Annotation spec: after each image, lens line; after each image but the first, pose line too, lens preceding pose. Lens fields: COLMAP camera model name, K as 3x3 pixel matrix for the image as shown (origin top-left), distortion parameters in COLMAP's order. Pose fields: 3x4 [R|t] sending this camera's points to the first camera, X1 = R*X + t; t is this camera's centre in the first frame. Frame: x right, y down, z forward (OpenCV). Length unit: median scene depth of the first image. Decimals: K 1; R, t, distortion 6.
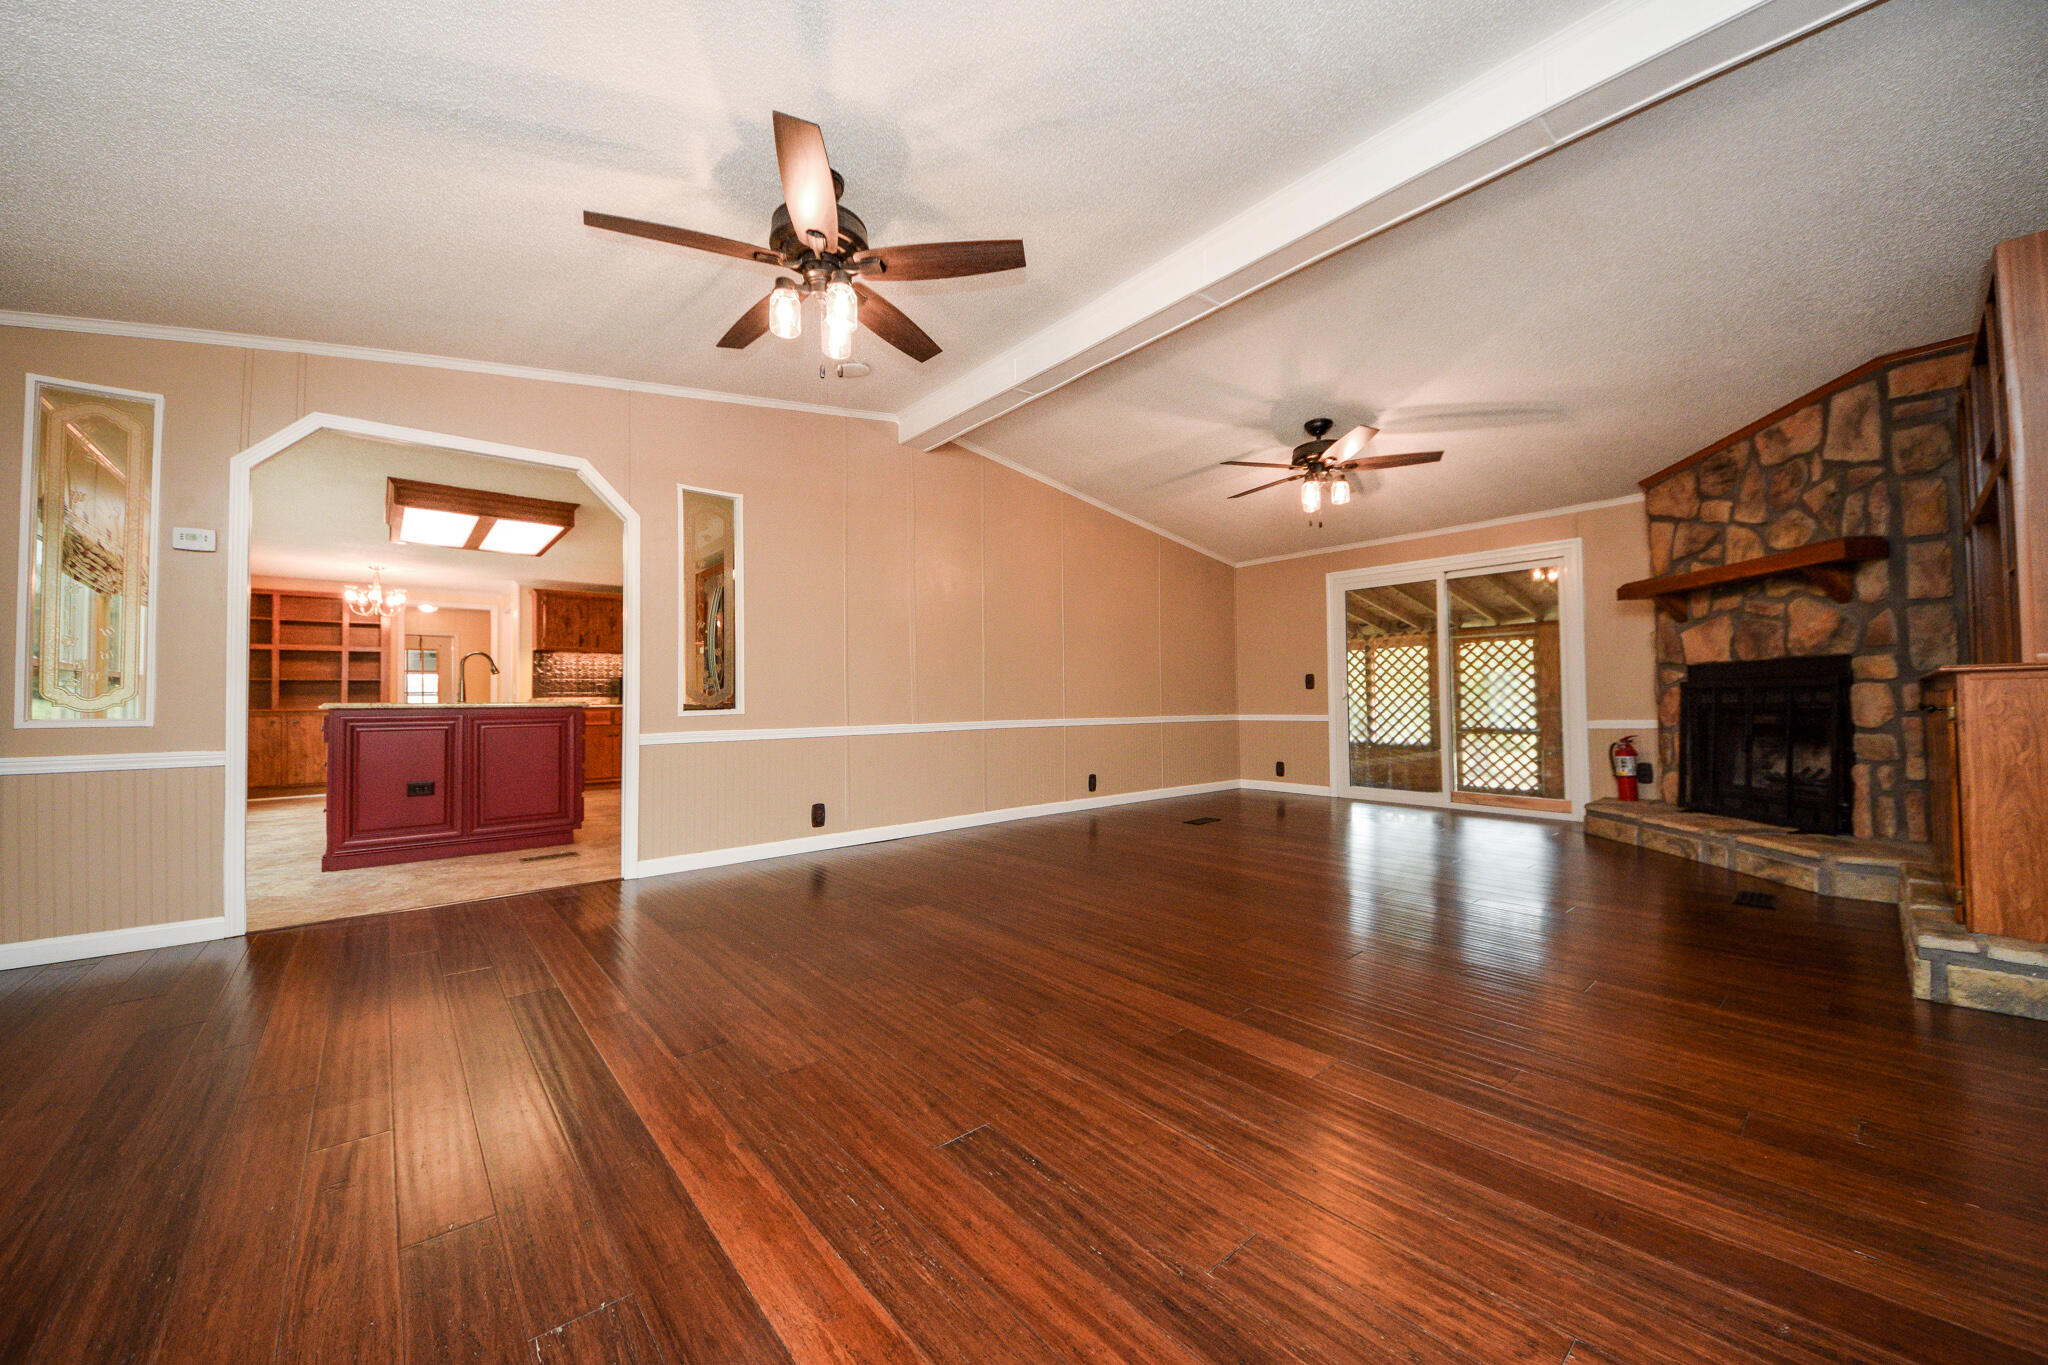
lens RADIAL K [[739.6, 0, 1026.0], [0, 739.6, 685.1], [0, 0, 1]] dist [-0.000463, -0.000027]
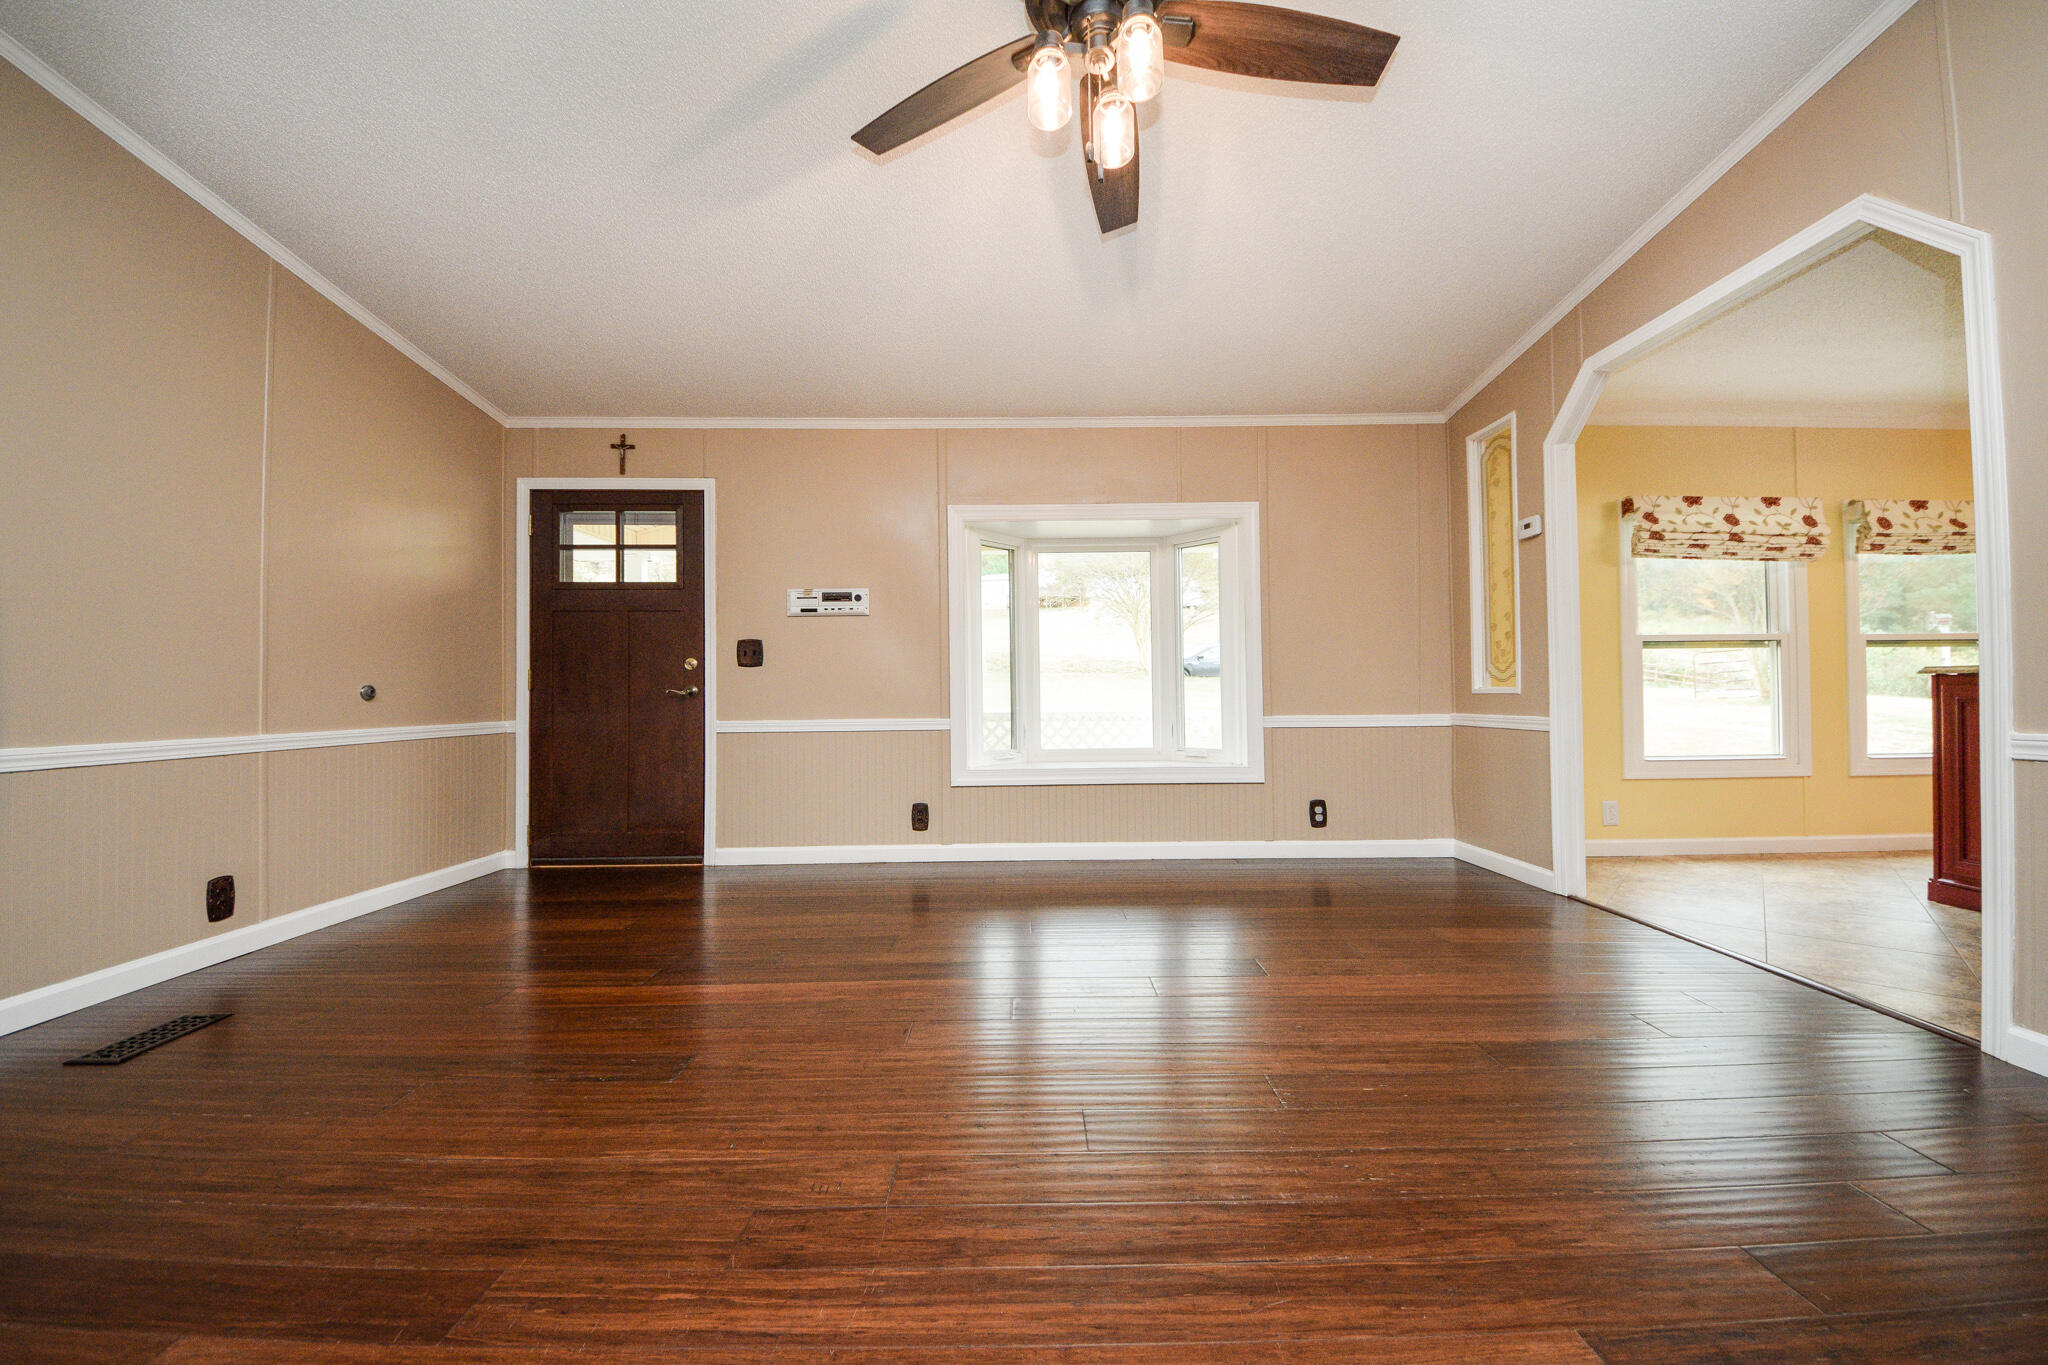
lens RADIAL K [[739.6, 0, 1027.1], [0, 739.6, 677.0], [0, 0, 1]] dist [-0.000463, -0.000027]
pose [[-0.645069, 0.000888, -0.764124, 0.250645], [0.029824, 0.999267, -0.024016, 0.036701], [0.763542, -0.038282, -0.644623, 1.223402]]
